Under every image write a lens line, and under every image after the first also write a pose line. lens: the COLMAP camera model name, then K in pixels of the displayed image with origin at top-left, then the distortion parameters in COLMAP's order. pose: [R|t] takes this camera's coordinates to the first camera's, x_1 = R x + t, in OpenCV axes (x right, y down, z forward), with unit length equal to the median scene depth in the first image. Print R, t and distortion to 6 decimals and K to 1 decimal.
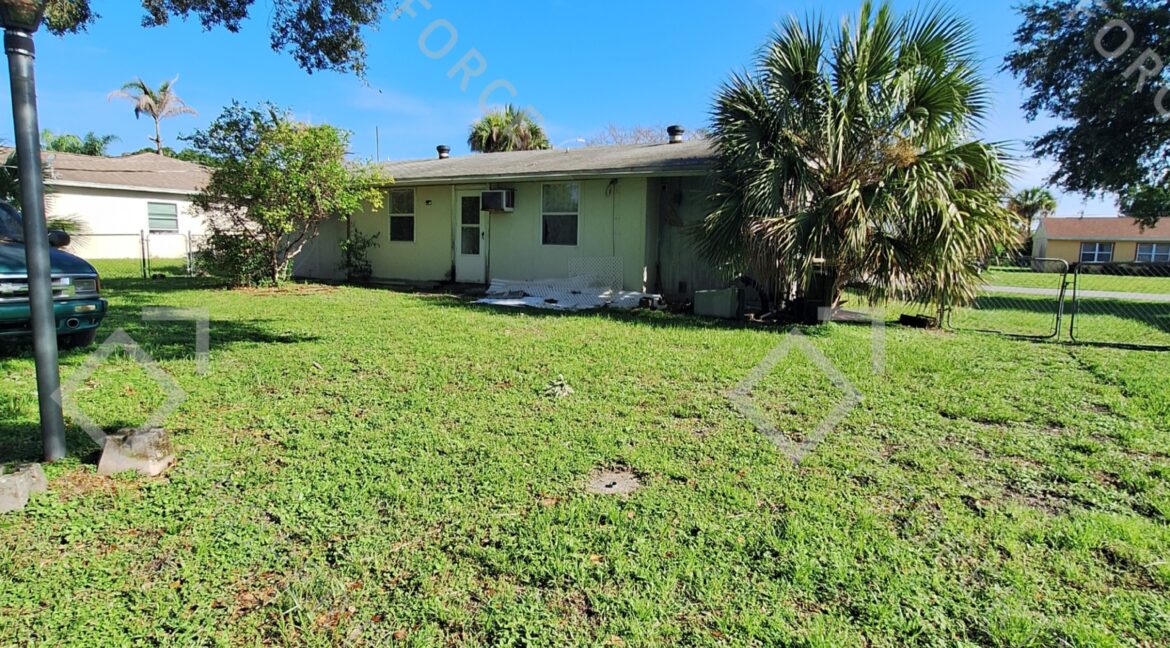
lens RADIAL K [[619.8, 0, 584.6], [0, 619.8, 319.7], [0, 0, 1]] dist [-0.005264, 0.002103]
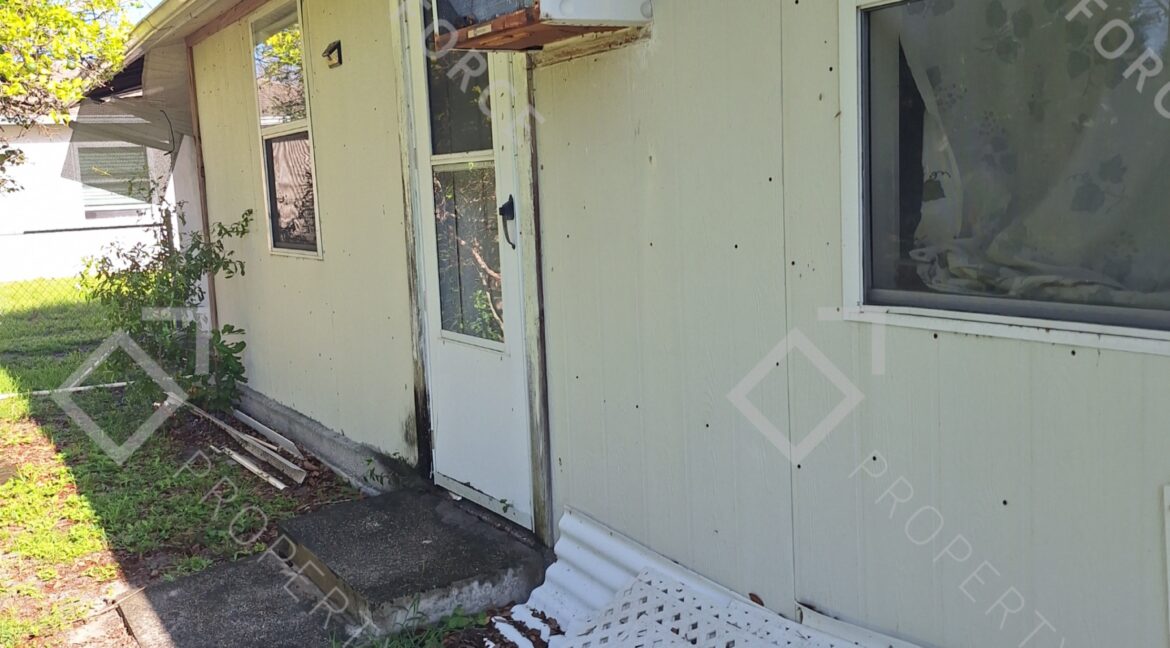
lens RADIAL K [[1087.5, 0, 601.7], [0, 1087.5, 327.8], [0, 0, 1]] dist [0.172772, -0.327545]
pose [[0.896932, -0.004028, -0.442150, -0.027061], [0.008332, 0.999935, 0.007792, -0.118911], [0.442090, -0.010673, 0.896907, 0.816064]]
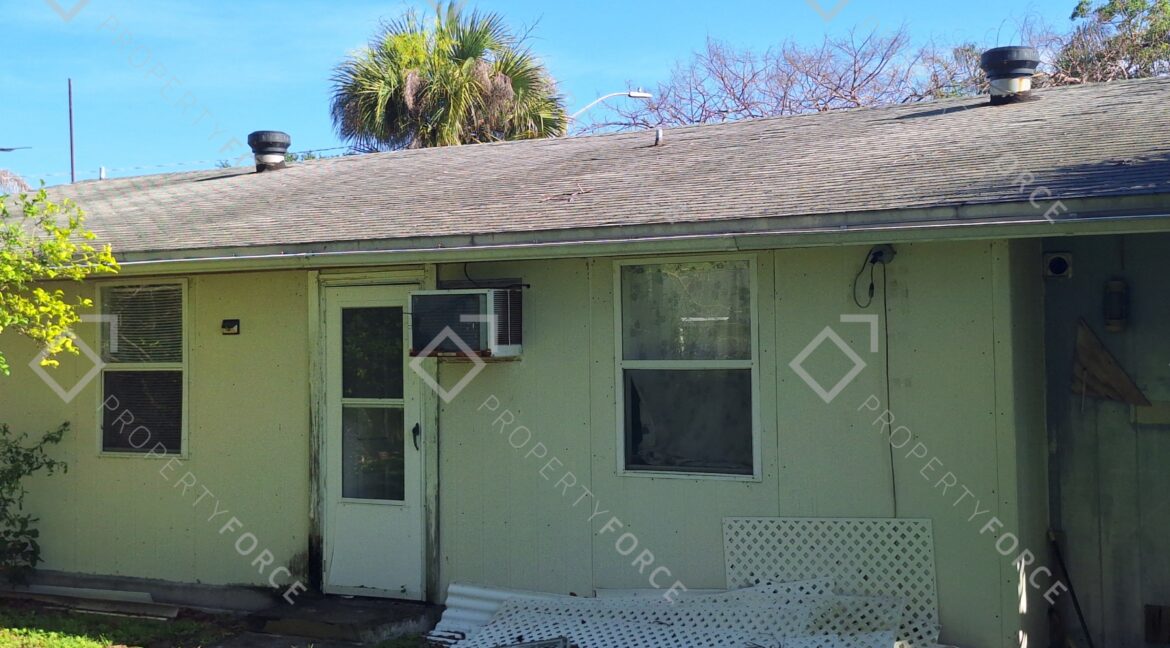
lens RADIAL K [[1622.9, 0, 585.0], [0, 1622.9, 324.0], [0, 0, 1]] dist [0.147751, 0.005816]
pose [[0.999173, -0.034517, -0.021507, -0.068588], [0.031254, 0.990077, -0.137008, -0.085165], [0.026023, 0.136222, 0.990336, 0.236562]]
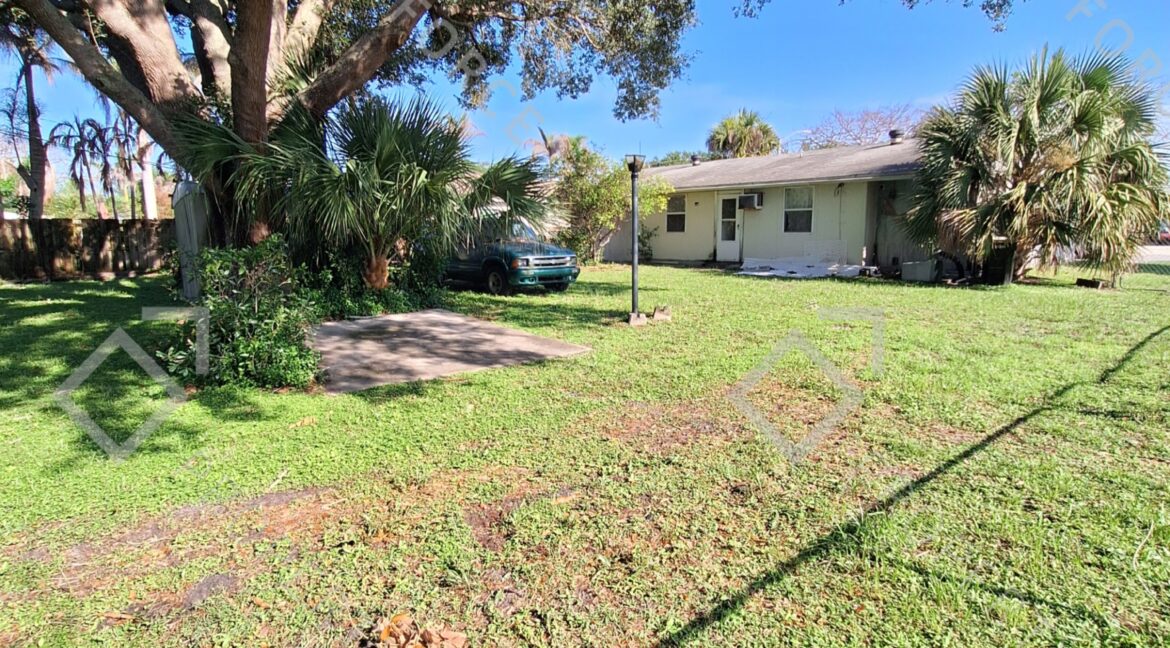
lens RADIAL K [[619.8, 0, 584.6], [0, 619.8, 319.7], [0, 0, 1]] dist [-0.005264, 0.002103]
pose [[0.943304, 0.015222, -0.331582, -0.027250], [-0.007584, 0.999676, 0.024317, 0.043221], [0.331845, -0.020424, 0.943113, -0.452224]]
